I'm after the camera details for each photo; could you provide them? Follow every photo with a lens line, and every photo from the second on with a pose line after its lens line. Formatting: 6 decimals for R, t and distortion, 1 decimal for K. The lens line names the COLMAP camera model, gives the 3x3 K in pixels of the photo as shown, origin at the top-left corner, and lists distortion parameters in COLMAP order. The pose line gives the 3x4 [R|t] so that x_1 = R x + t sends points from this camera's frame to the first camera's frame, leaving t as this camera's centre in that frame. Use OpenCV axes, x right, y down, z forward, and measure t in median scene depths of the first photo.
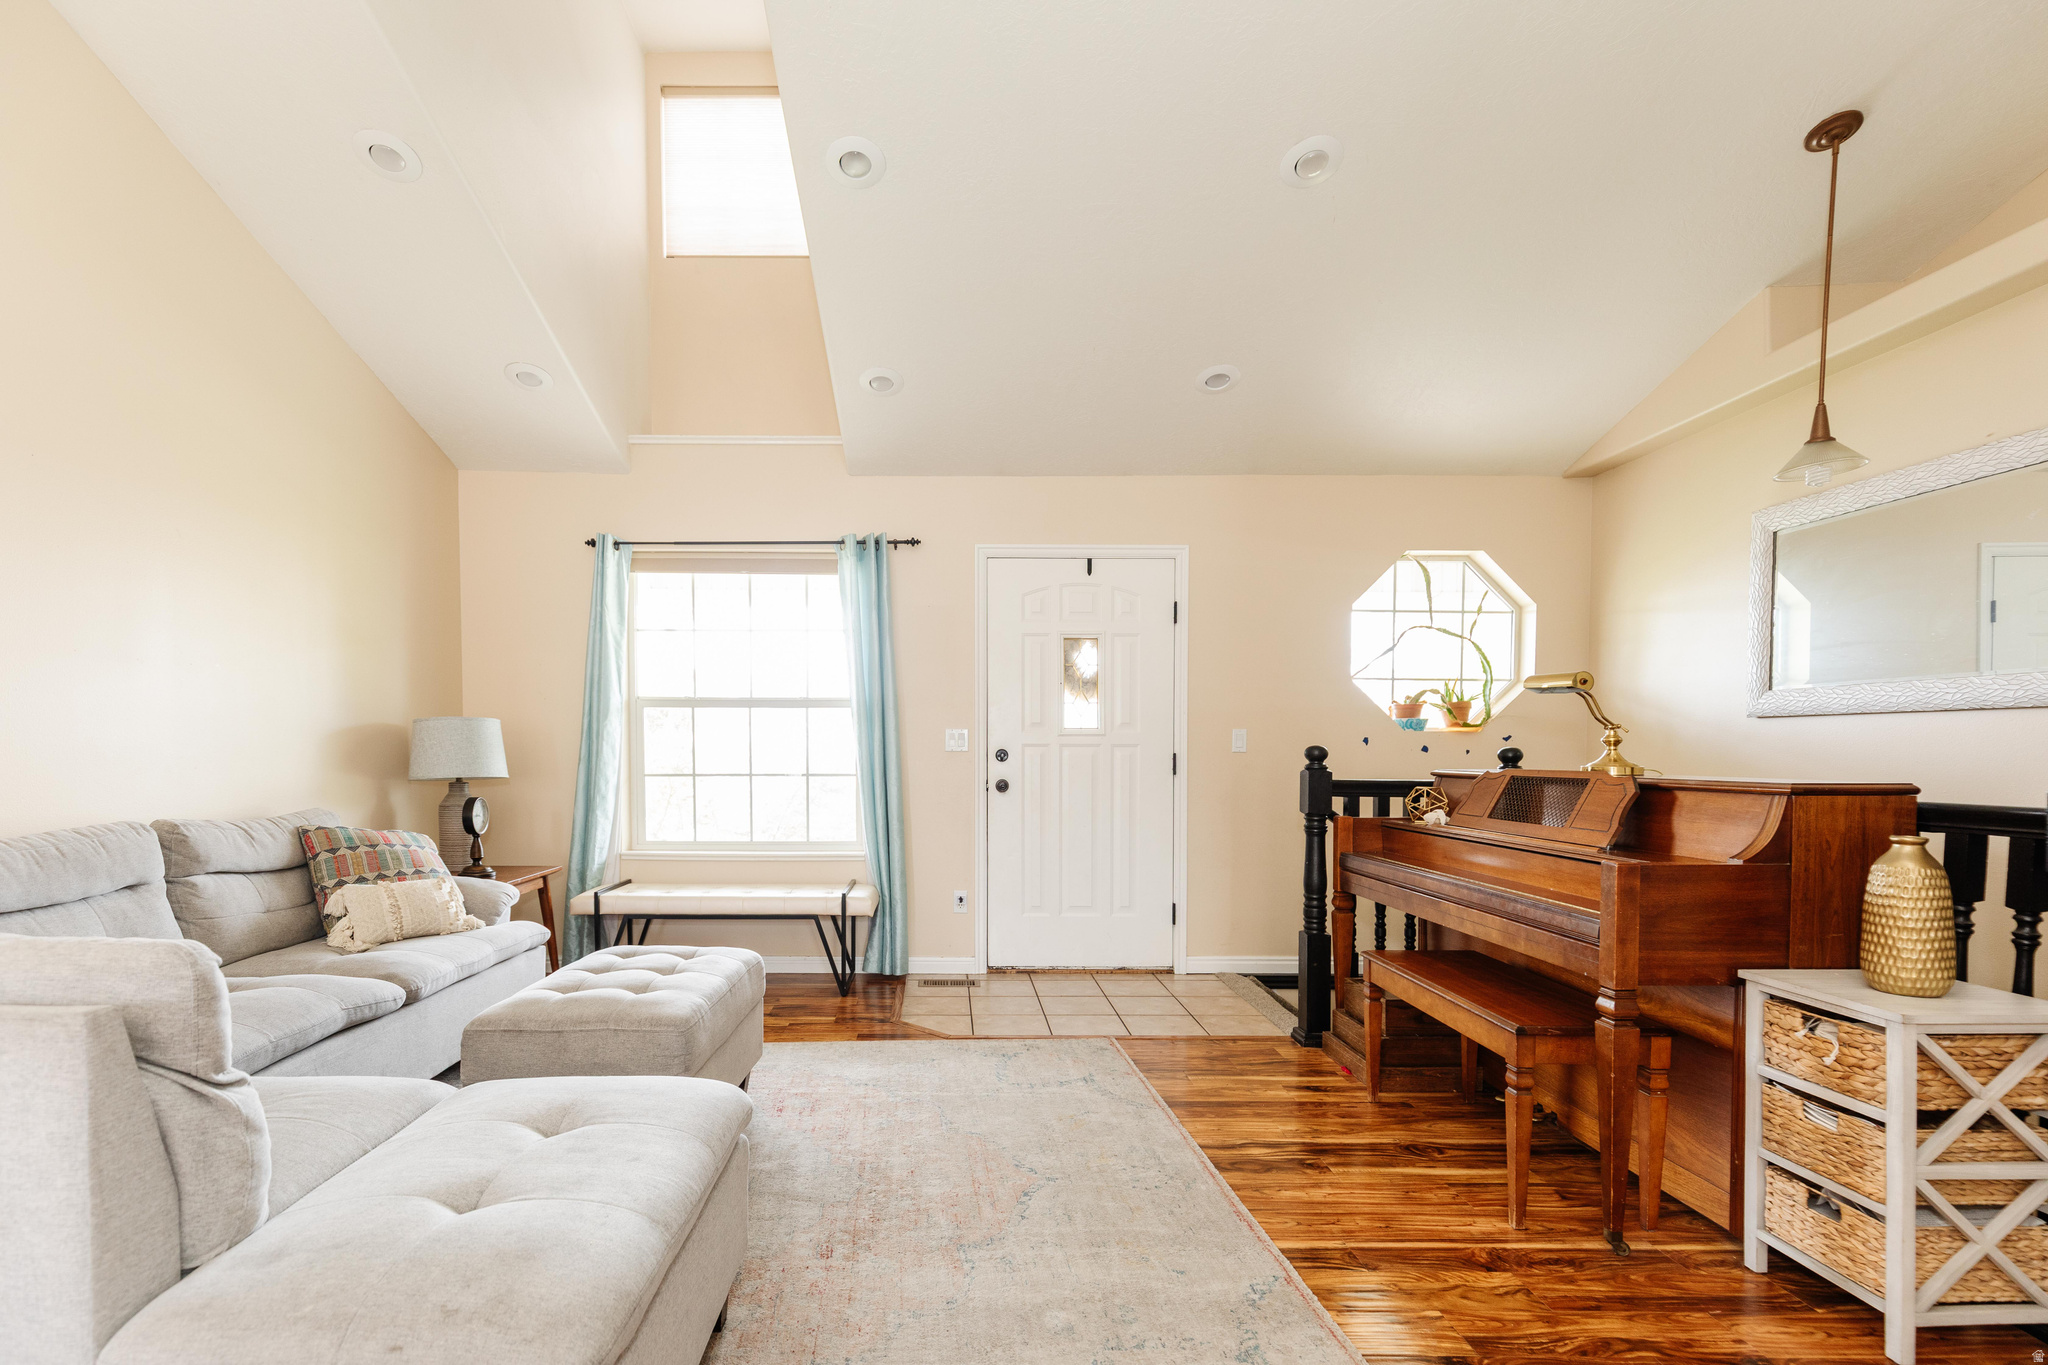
lens RADIAL K [[993.3, 0, 1028.4], [0, 993.3, 781.7], [0, 0, 1]] dist [0.001826, -0.000797]
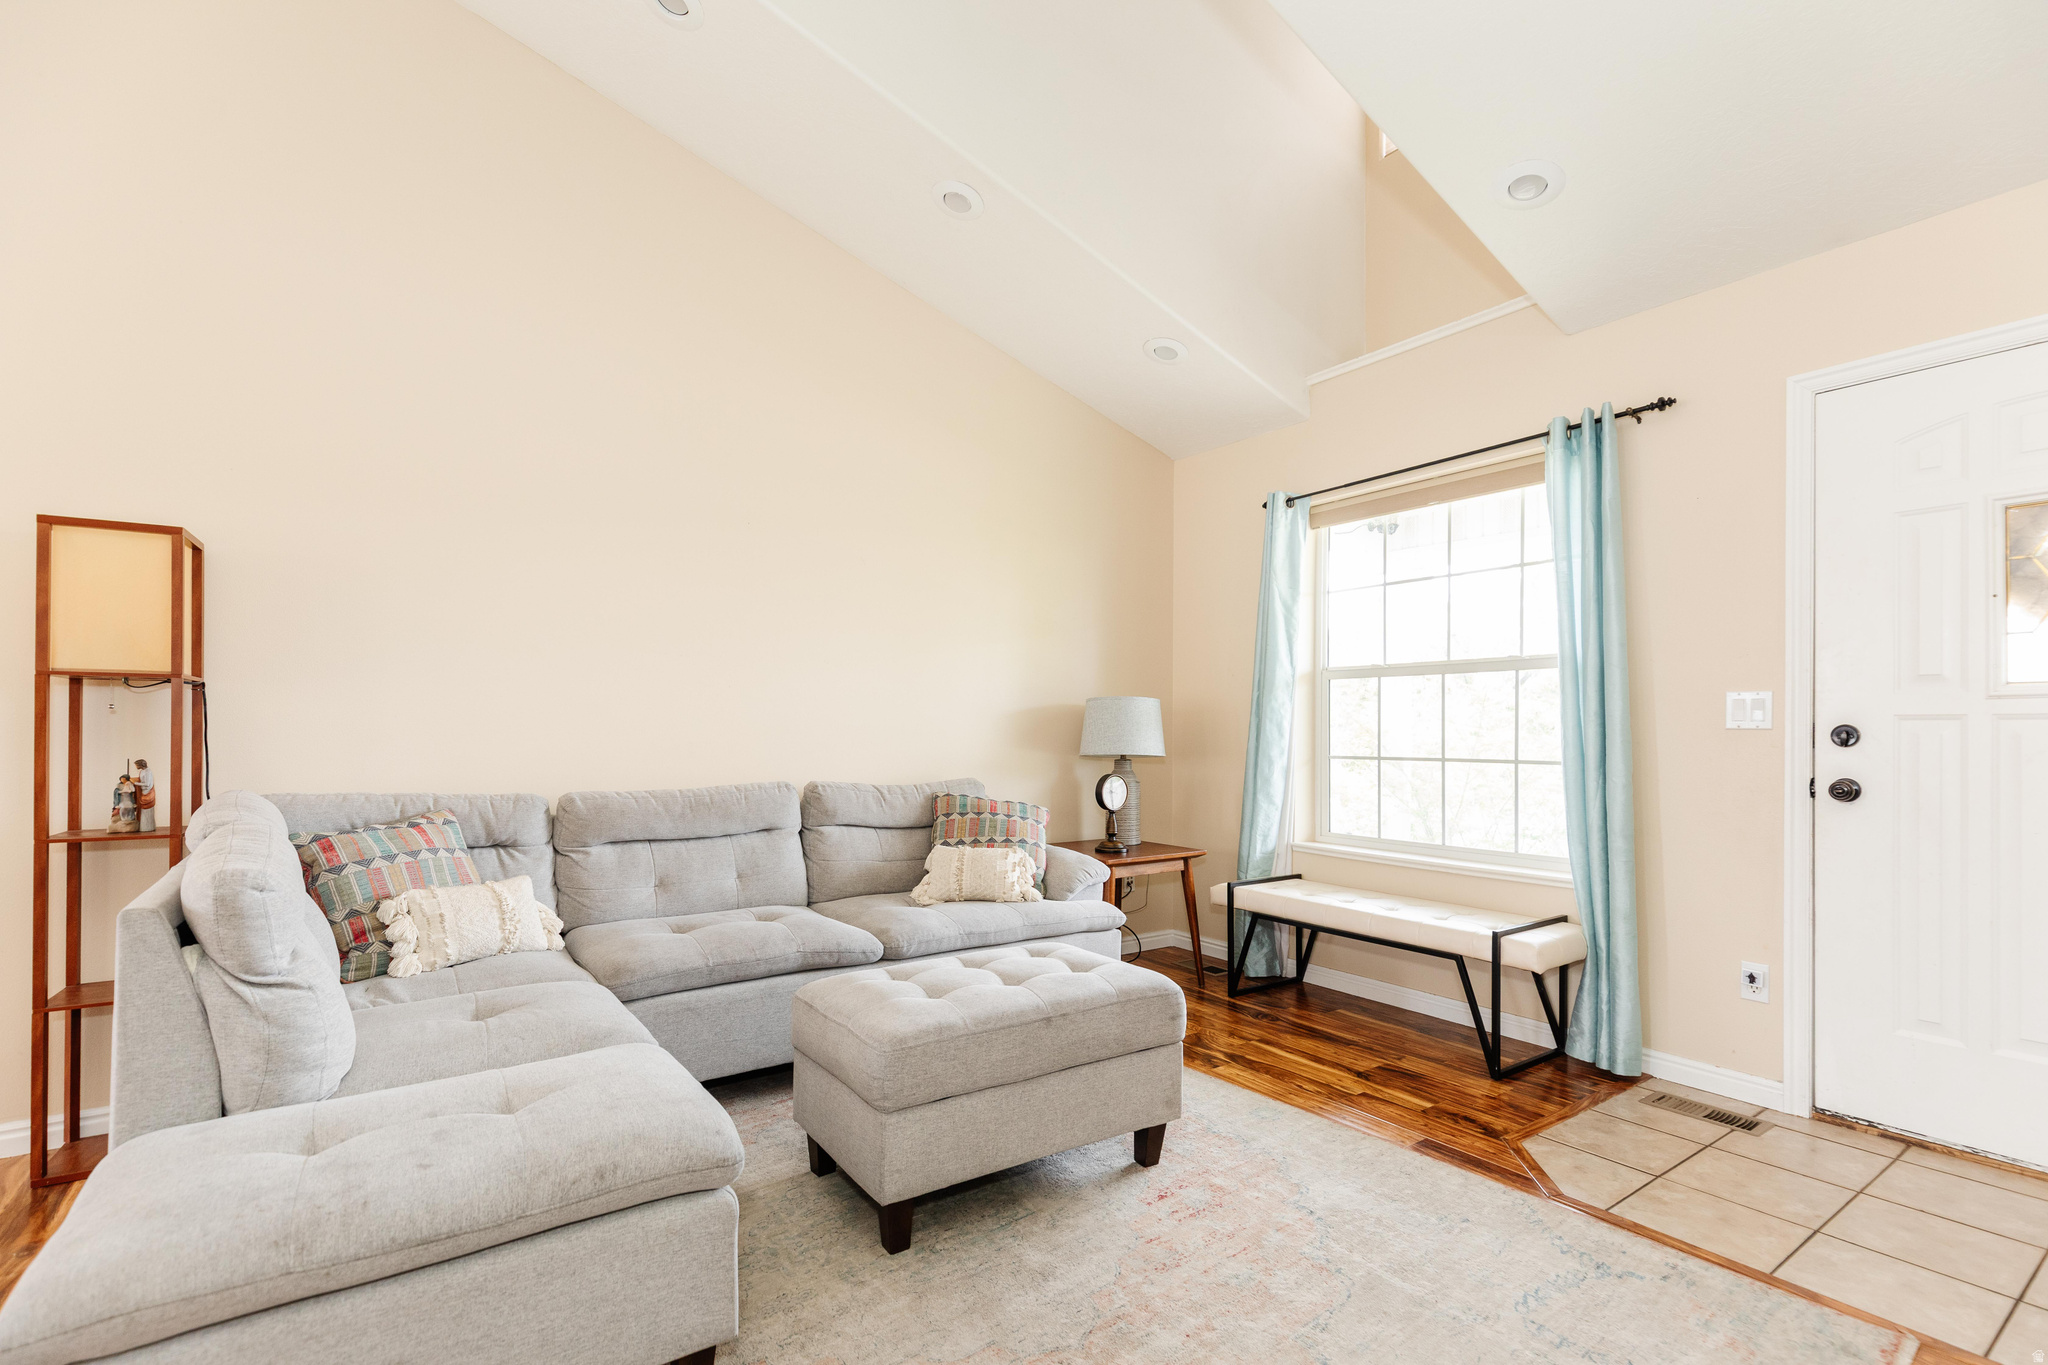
lens RADIAL K [[986.8, 0, 1017.0], [0, 986.8, 729.6], [0, 0, 1]] dist [0.010488, -0.000164]
pose [[0.513321, -0.001360, -0.858196, 0.230581], [-0.026063, 0.999513, -0.017173, -0.008910], [0.857801, 0.031182, 0.513035, 0.331699]]
